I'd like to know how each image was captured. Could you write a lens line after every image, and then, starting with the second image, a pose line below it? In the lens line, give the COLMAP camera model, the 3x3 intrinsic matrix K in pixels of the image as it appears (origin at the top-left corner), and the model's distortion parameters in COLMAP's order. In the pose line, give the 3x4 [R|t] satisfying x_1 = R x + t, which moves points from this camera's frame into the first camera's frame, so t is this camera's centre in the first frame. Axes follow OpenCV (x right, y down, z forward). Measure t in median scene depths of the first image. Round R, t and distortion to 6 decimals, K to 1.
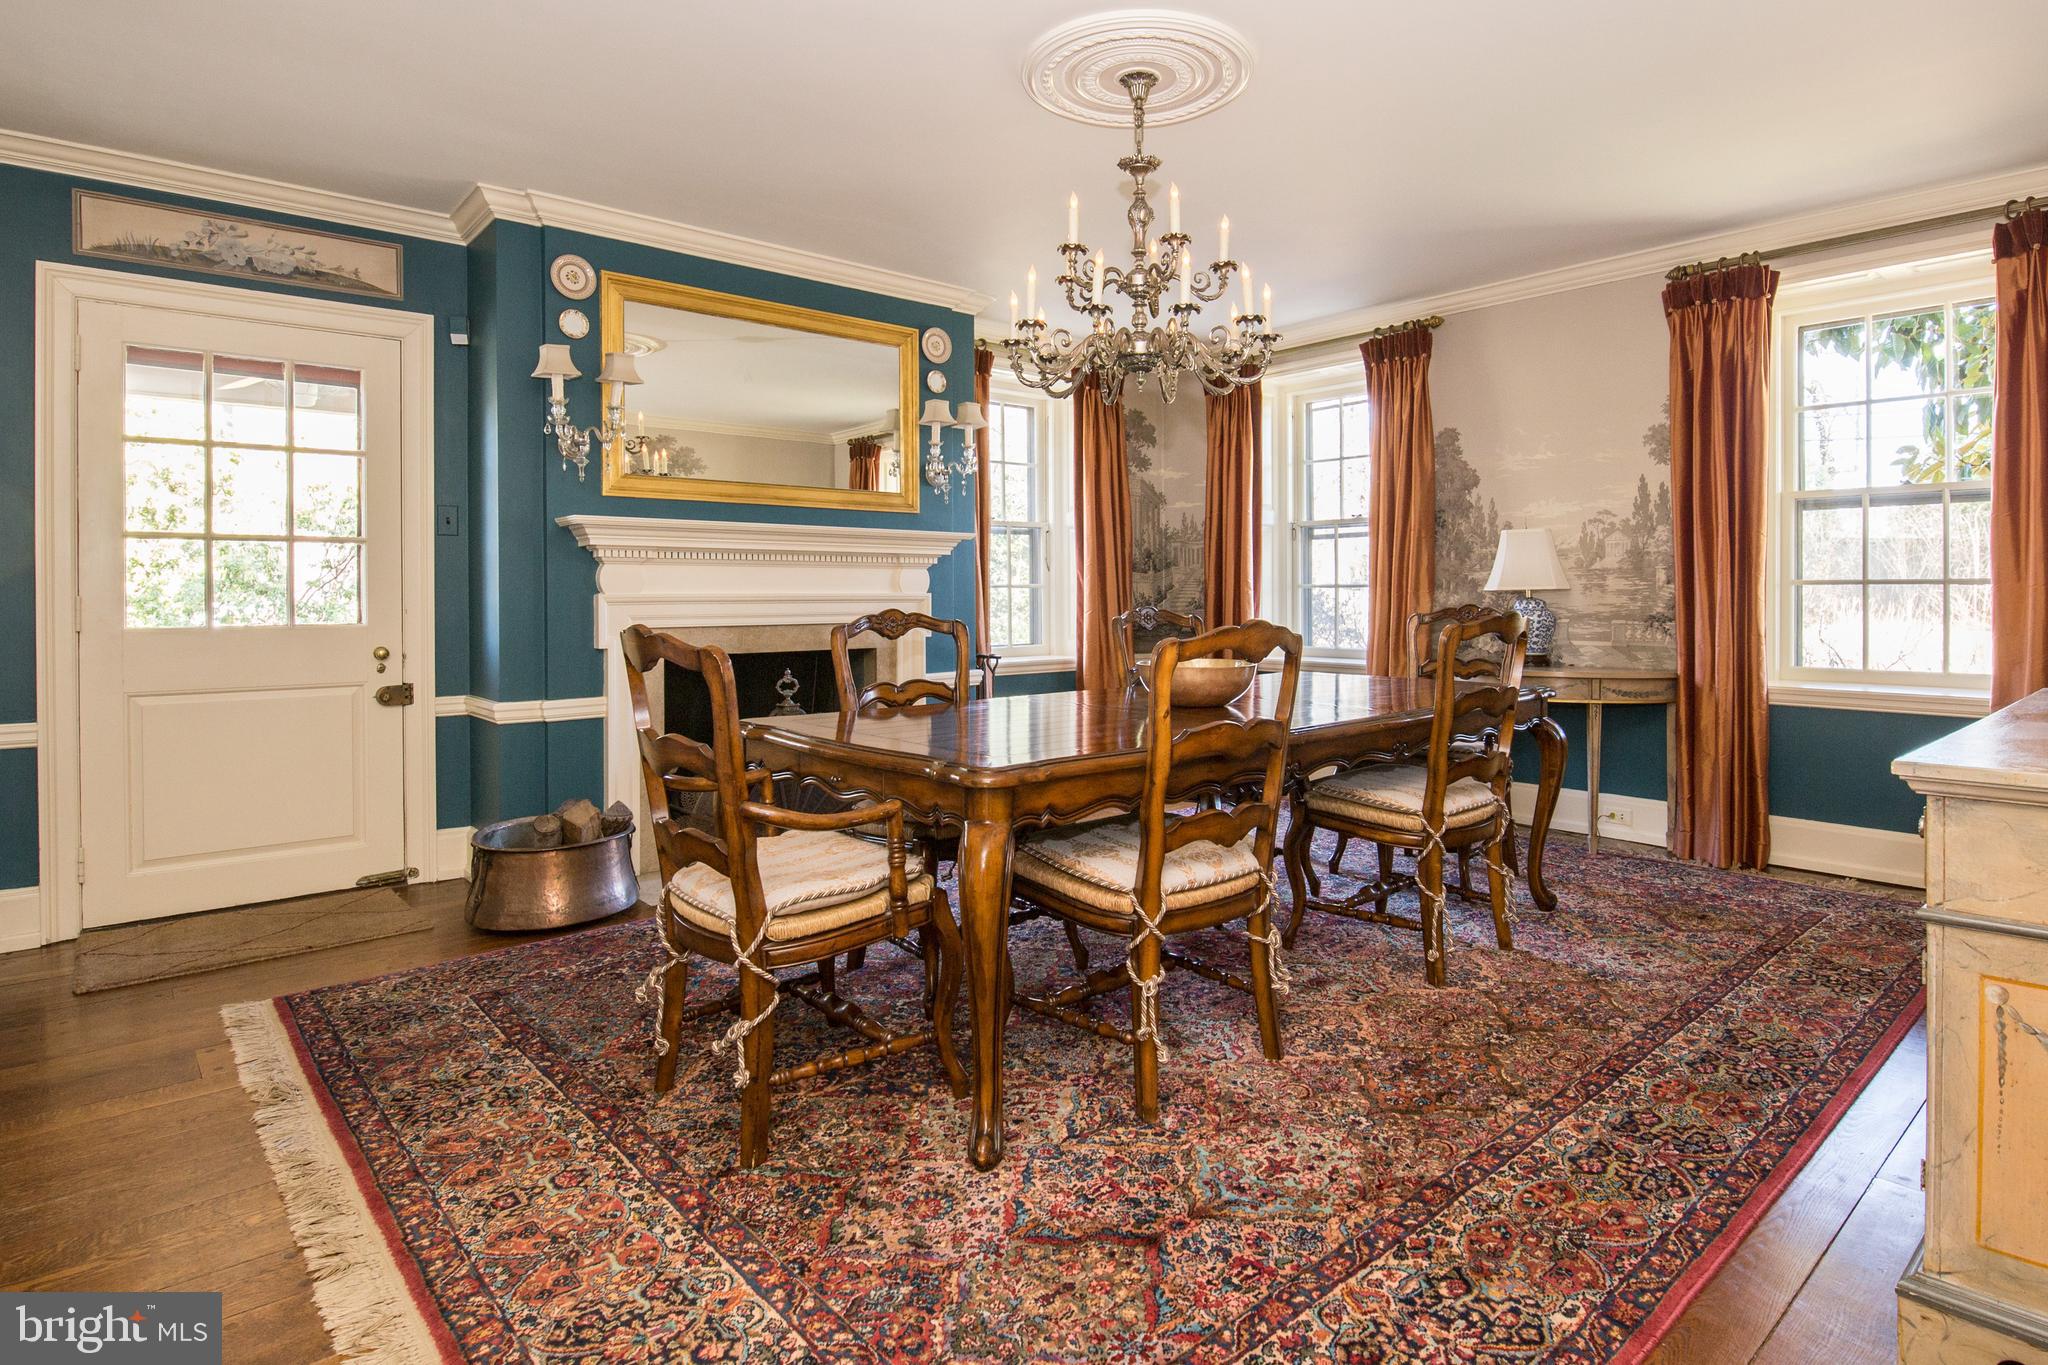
lens RADIAL K [[1093.3, 0, 1021.9], [0, 1093.3, 593.8], [0, 0, 1]] dist [-0.005471, -0.000636]
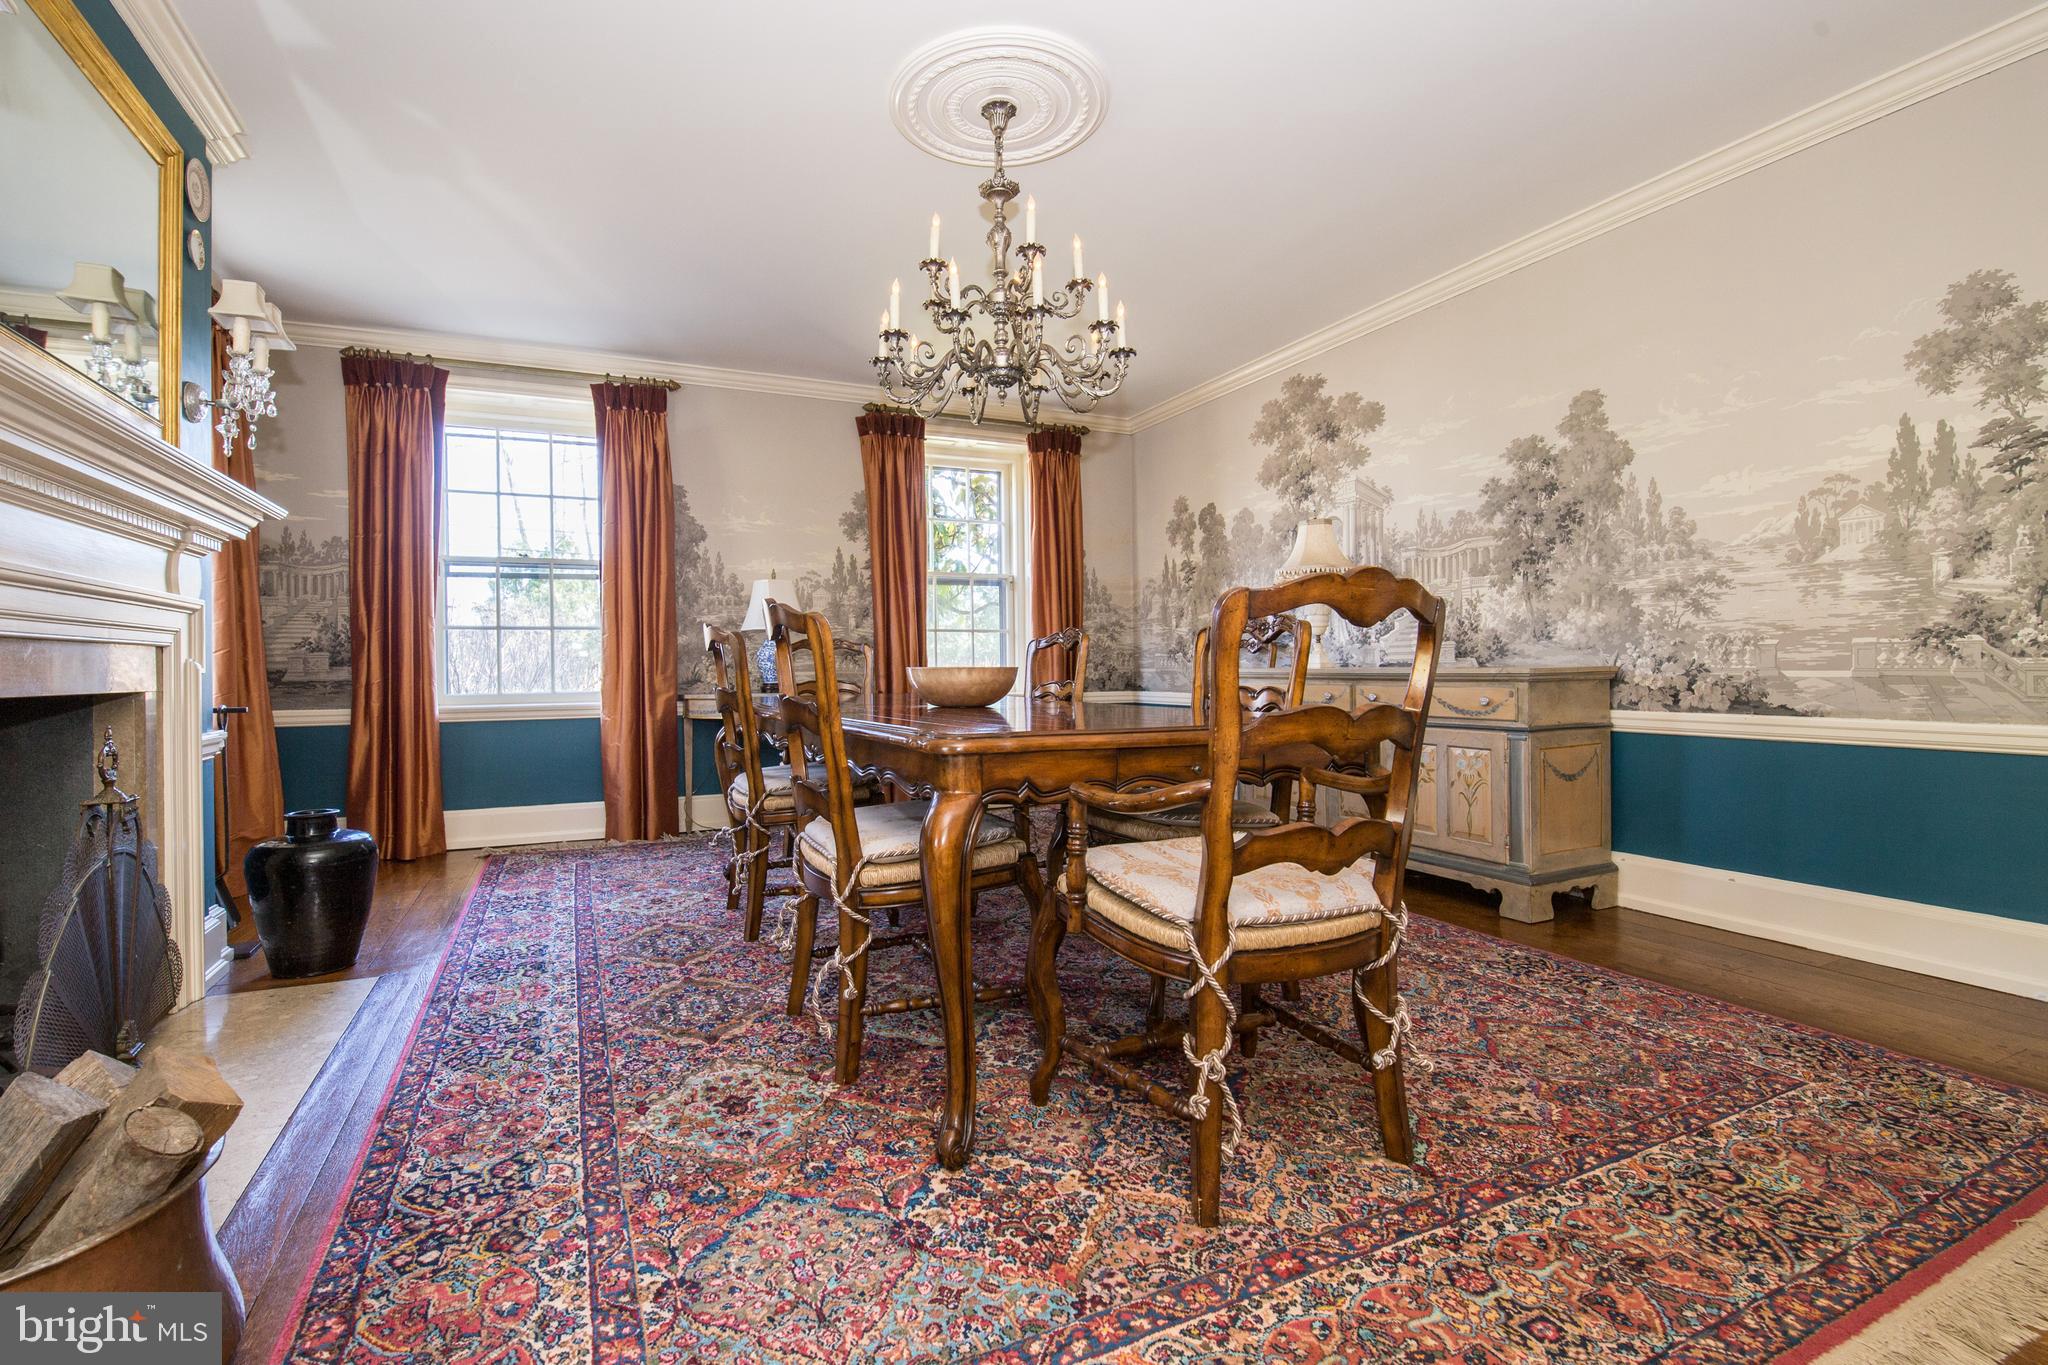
lens RADIAL K [[898.6, 0, 1050.3], [0, 898.6, 662.0], [0, 0, 1]] dist [-0.022722, -0.000132]
pose [[0.286902, 0.000098, 0.957960, -0.706840], [0.007496, 0.999969, -0.002347, 0.063564], [-0.957931, 0.007854, 0.286892, 0.708695]]
